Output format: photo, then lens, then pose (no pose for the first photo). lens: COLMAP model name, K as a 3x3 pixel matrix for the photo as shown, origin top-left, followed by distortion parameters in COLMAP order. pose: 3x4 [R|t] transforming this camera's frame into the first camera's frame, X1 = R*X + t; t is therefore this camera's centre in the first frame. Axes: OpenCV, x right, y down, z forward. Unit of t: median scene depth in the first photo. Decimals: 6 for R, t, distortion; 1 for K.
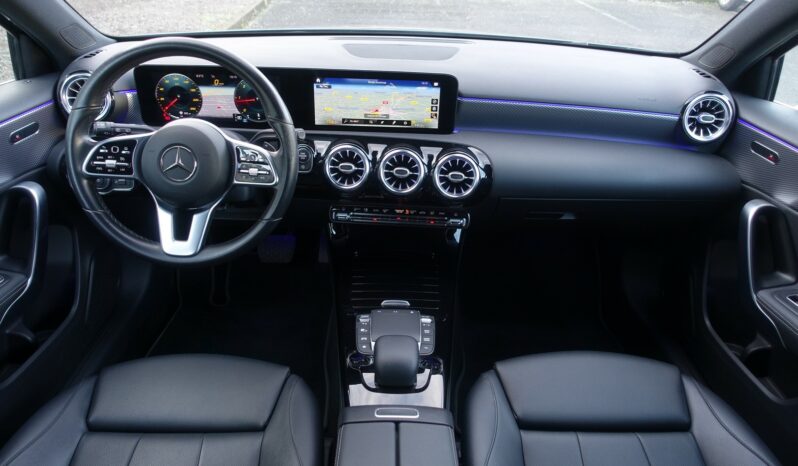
lens RADIAL K [[536.5, 0, 399.5], [0, 536.5, 230.7], [0, 0, 1]] dist [-0.010746, 0.005757]
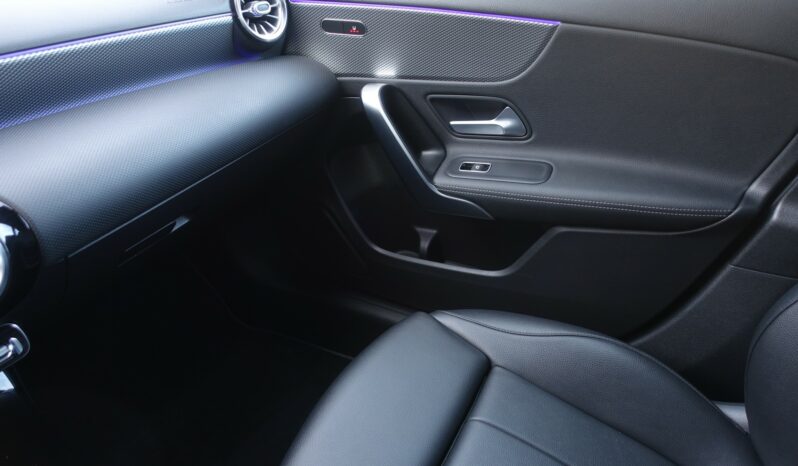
lens RADIAL K [[536.5, 0, 395.8], [0, 536.5, 229.5], [0, 0, 1]] dist [-0.010746, 0.005757]
pose [[0.492121, -0.504389, 0.709513, 0.007299], [0.481444, 0.836744, 0.260906, -0.063316], [-0.725278, 0.213193, 0.654614, 0.467351]]
